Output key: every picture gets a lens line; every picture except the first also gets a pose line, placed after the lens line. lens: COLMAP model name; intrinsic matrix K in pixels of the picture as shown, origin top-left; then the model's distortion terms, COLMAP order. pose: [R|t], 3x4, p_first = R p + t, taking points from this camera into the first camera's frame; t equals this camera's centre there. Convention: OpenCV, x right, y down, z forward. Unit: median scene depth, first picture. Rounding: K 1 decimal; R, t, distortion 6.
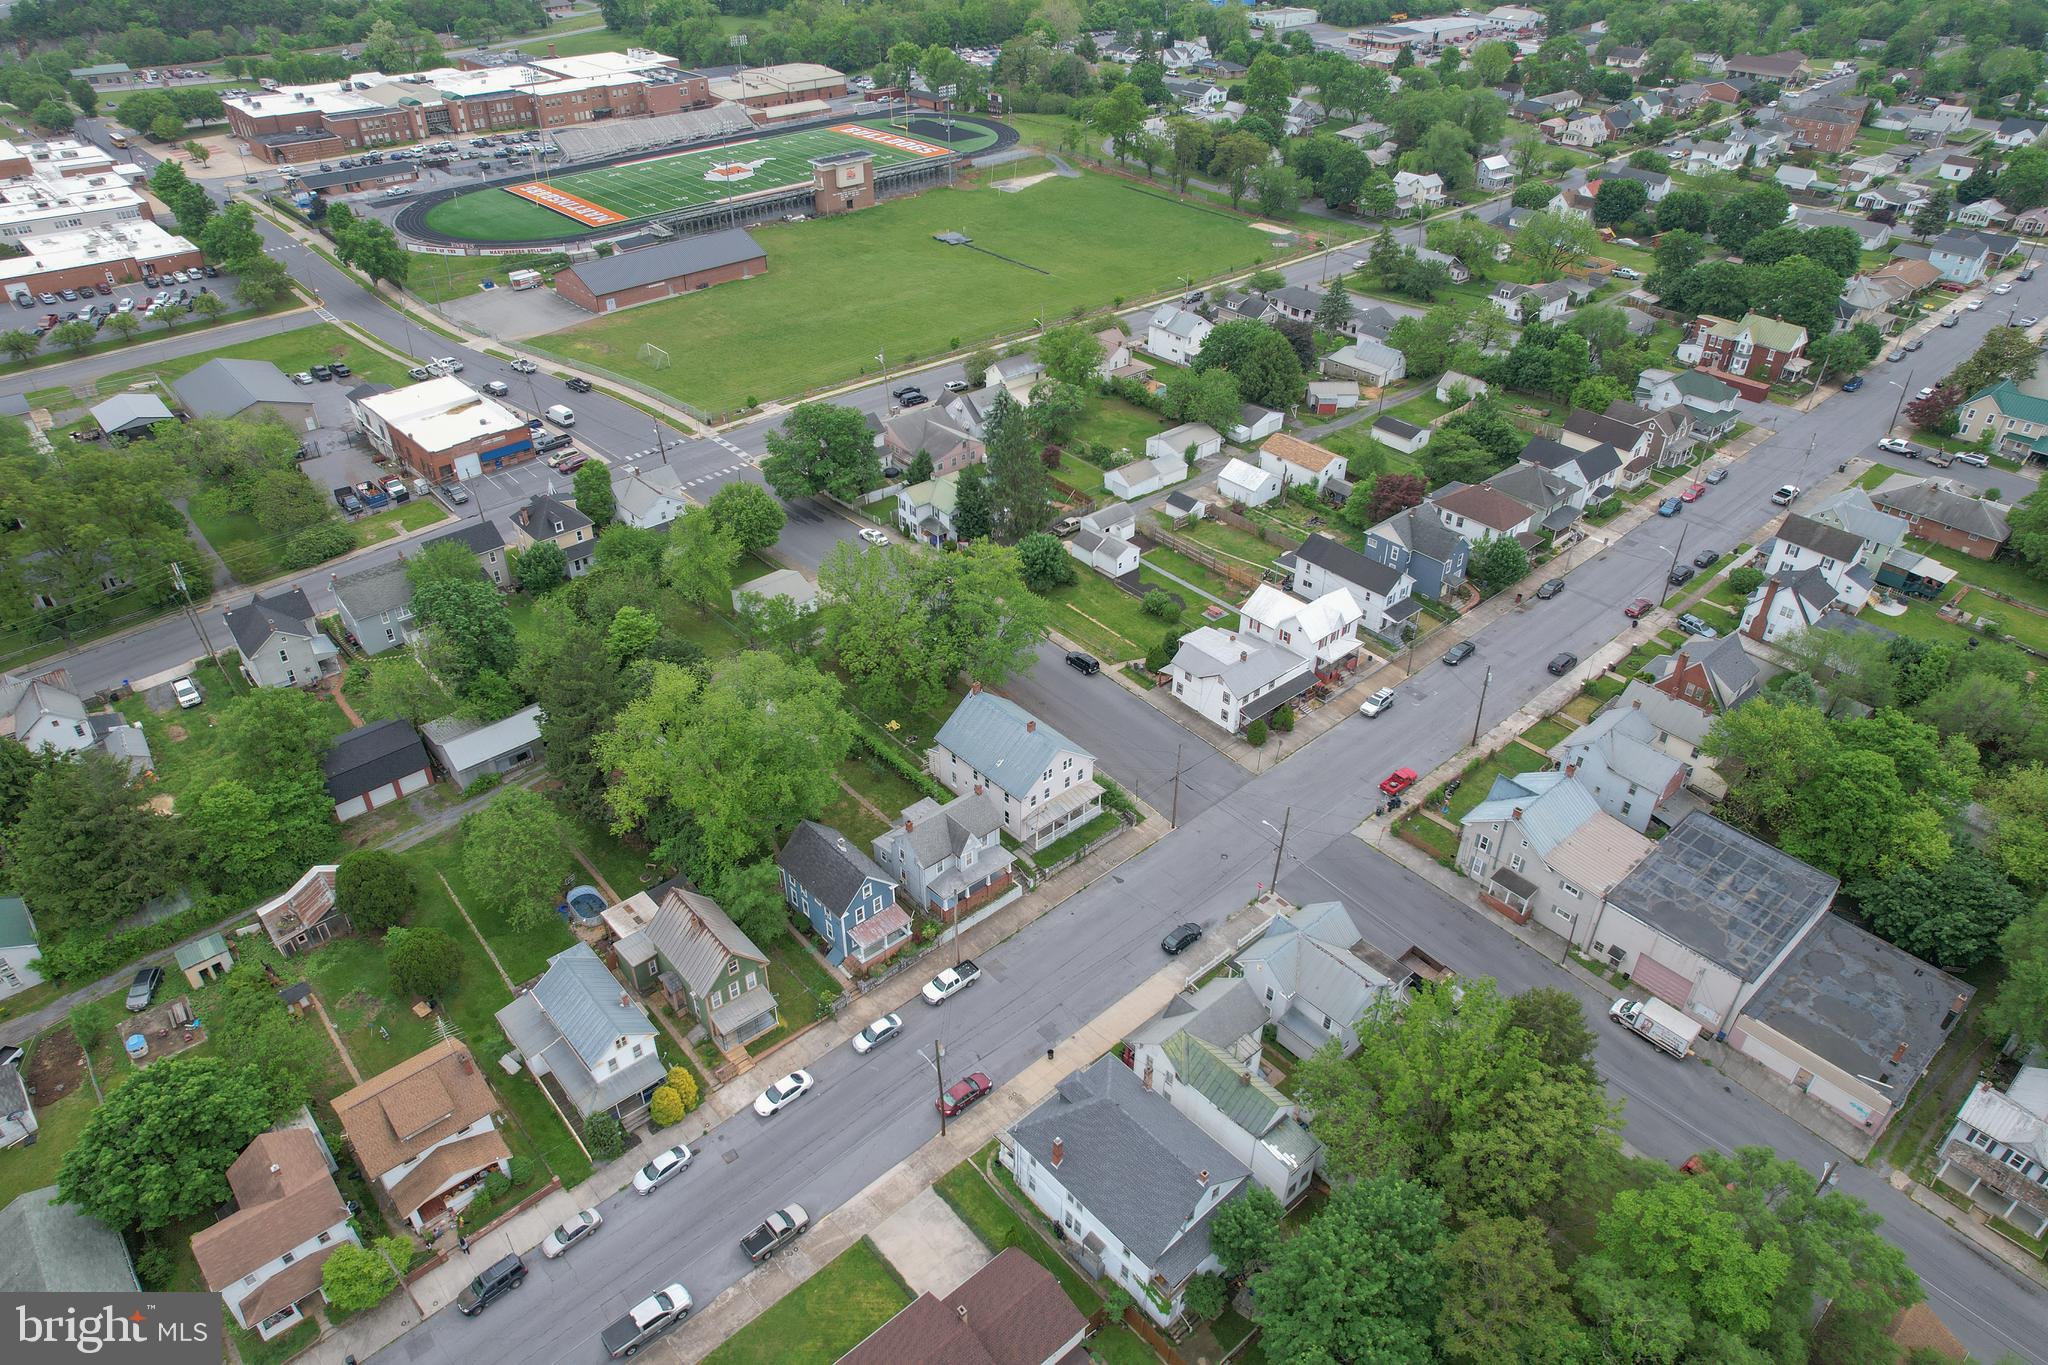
lens RADIAL K [[1298.4, 0, 1027.0], [0, 1298.4, 680.2], [0, 0, 1]] dist [-0.072016, 0.064260]
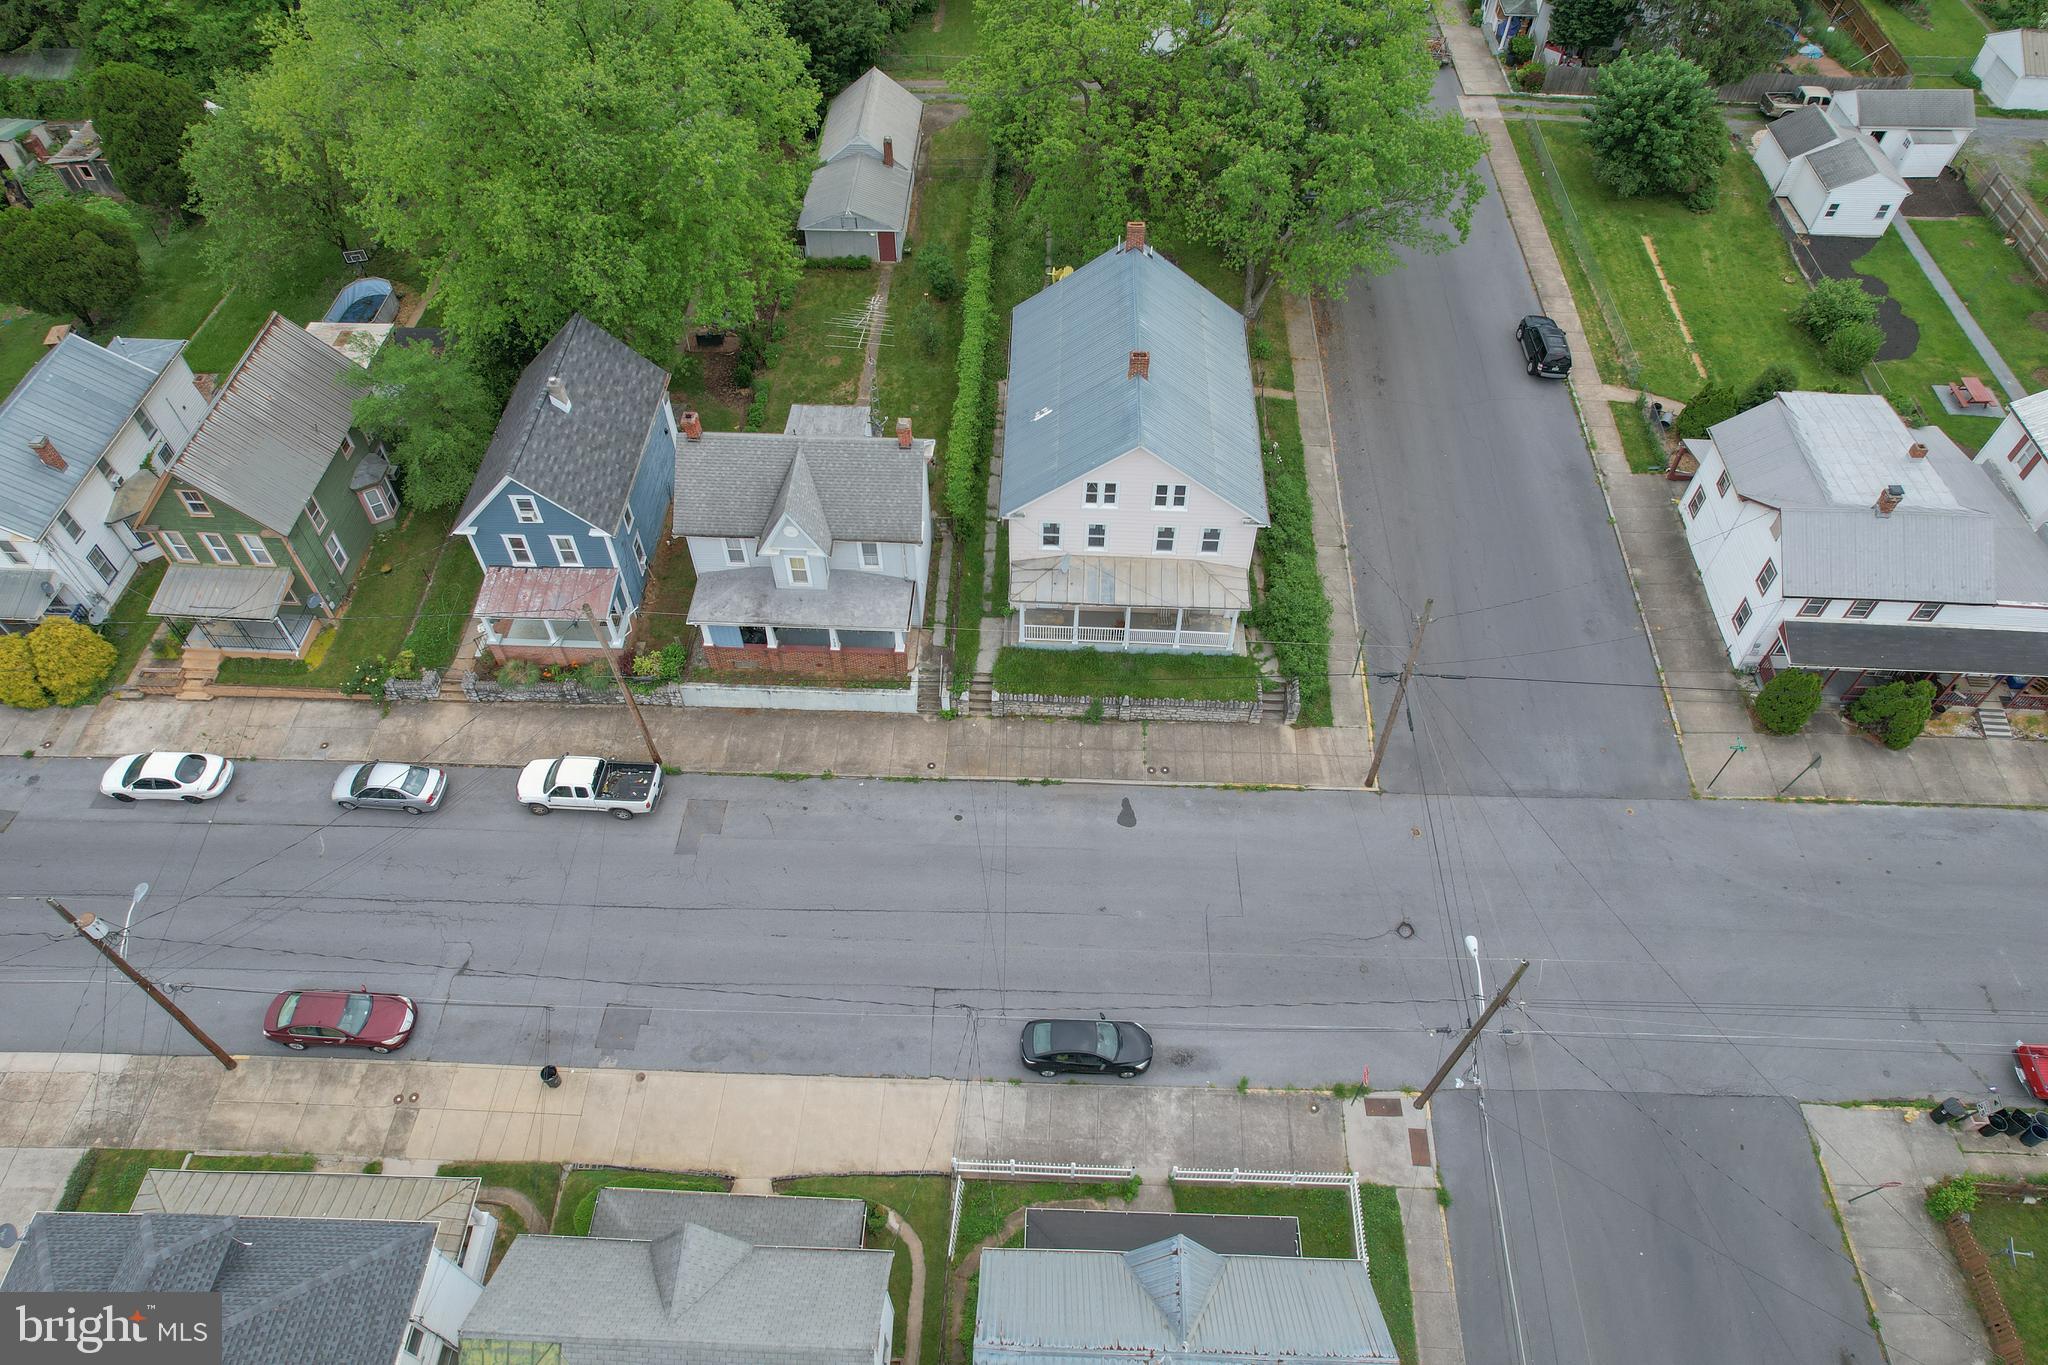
lens RADIAL K [[1298.4, 0, 1027.0], [0, 1298.4, 680.2], [0, 0, 1]] dist [-0.072016, 0.064260]
pose [[0.722197, 0.538028, -0.434693, 0.189076], [-0.391855, 0.836123, 0.383860, -0.019757], [0.569984, -0.106886, 0.814674, 0.629694]]
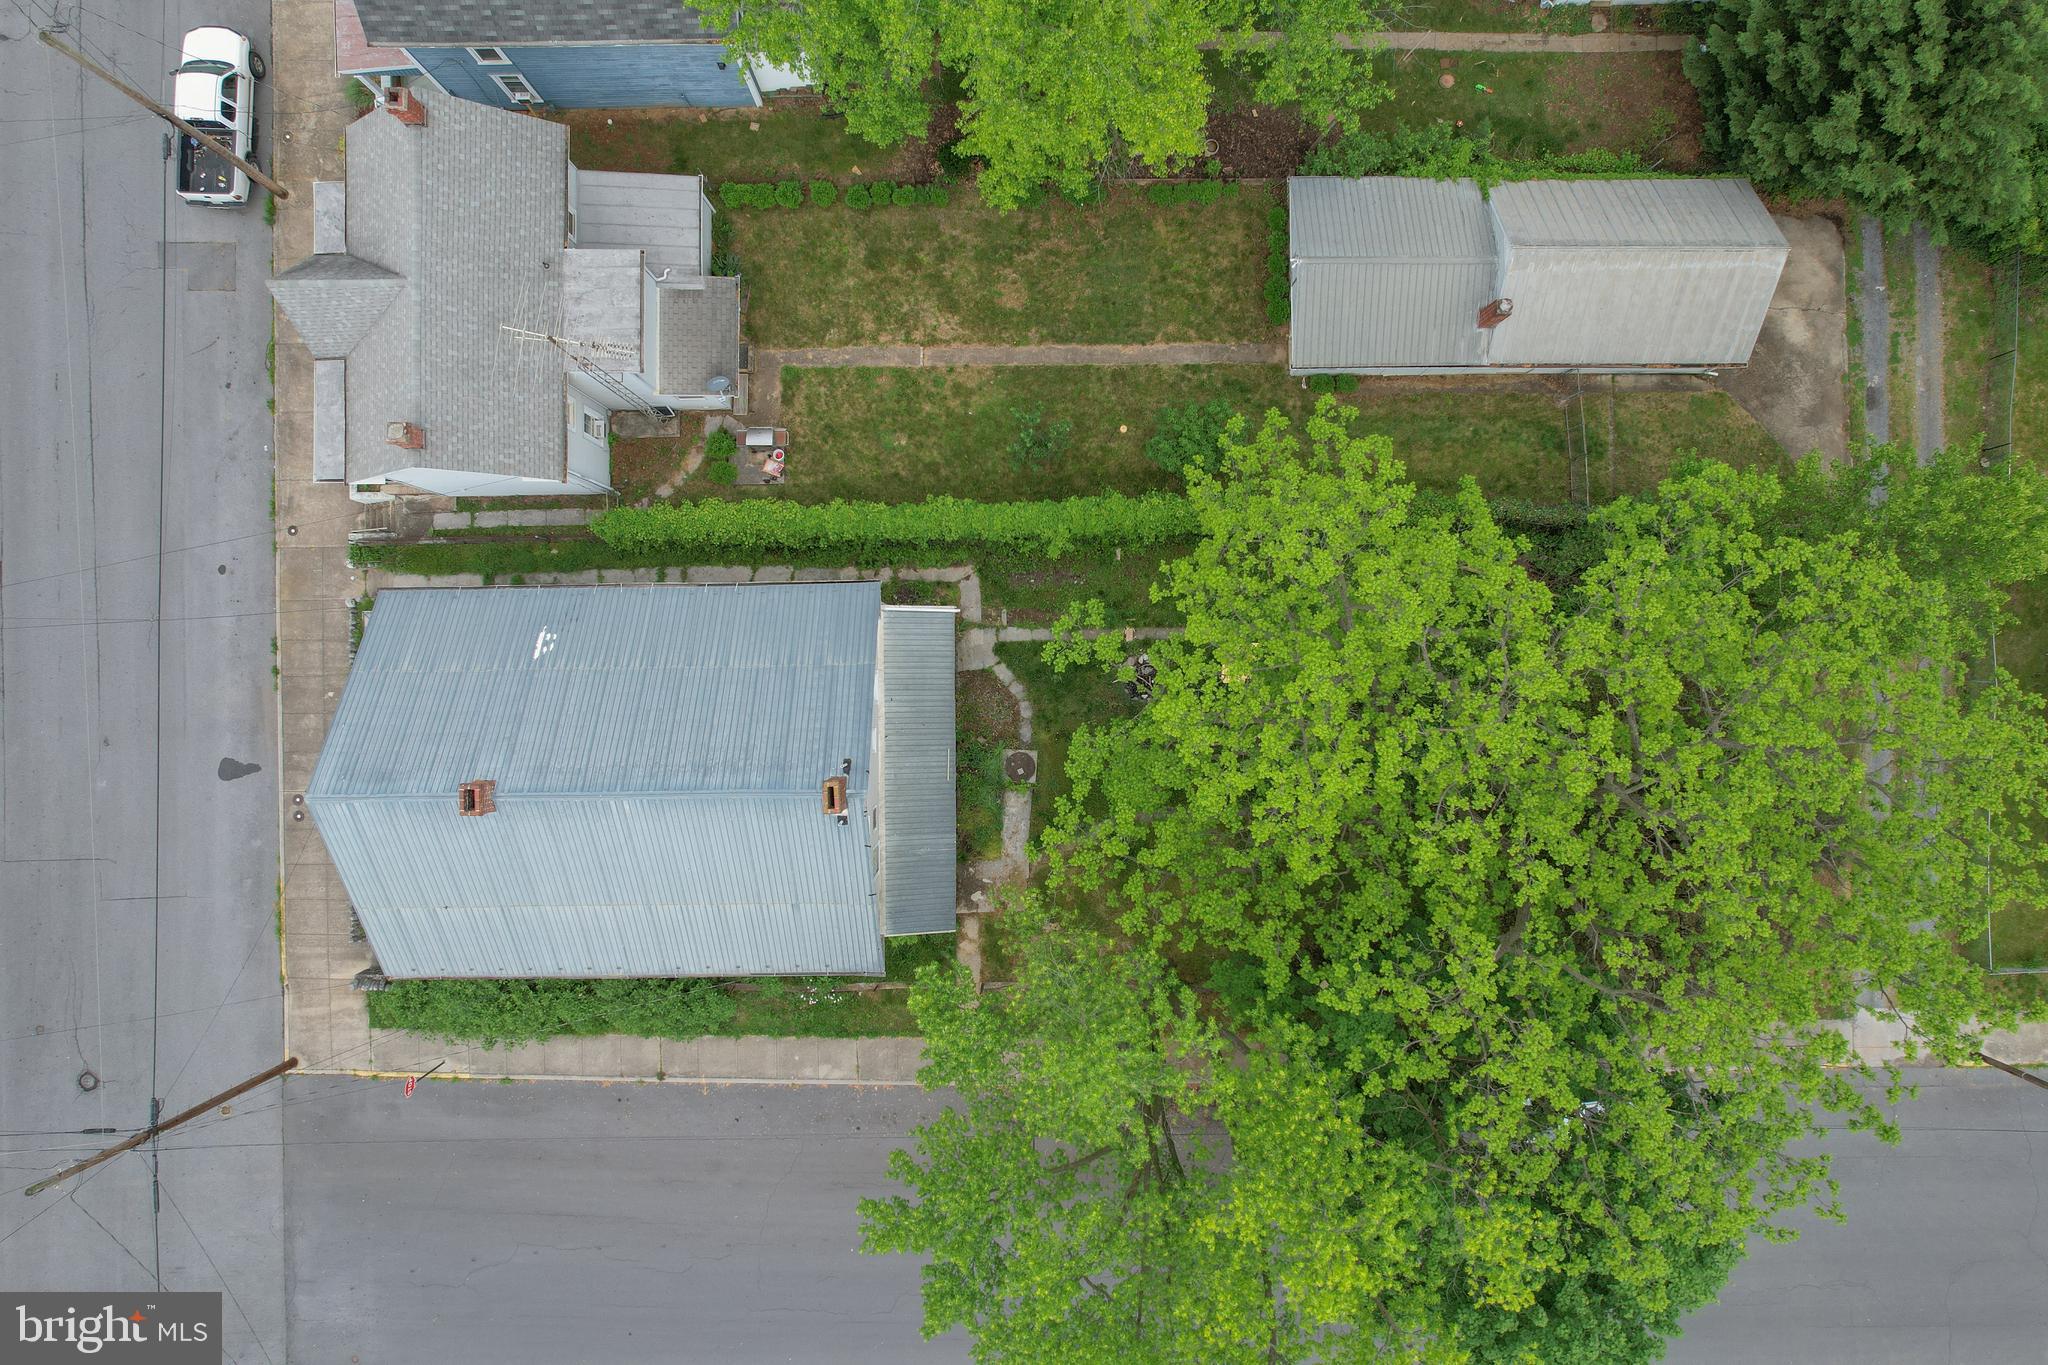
lens RADIAL K [[1298.4, 0, 1027.0], [0, 1298.4, 680.2], [0, 0, 1]] dist [-0.072016, 0.064260]
pose [[-0.656195, 0.754586, -0.002954, -0.075509], [-0.437831, -0.377548, 0.815942, -0.184754], [0.614583, 0.536710, 0.578126, 0.876289]]
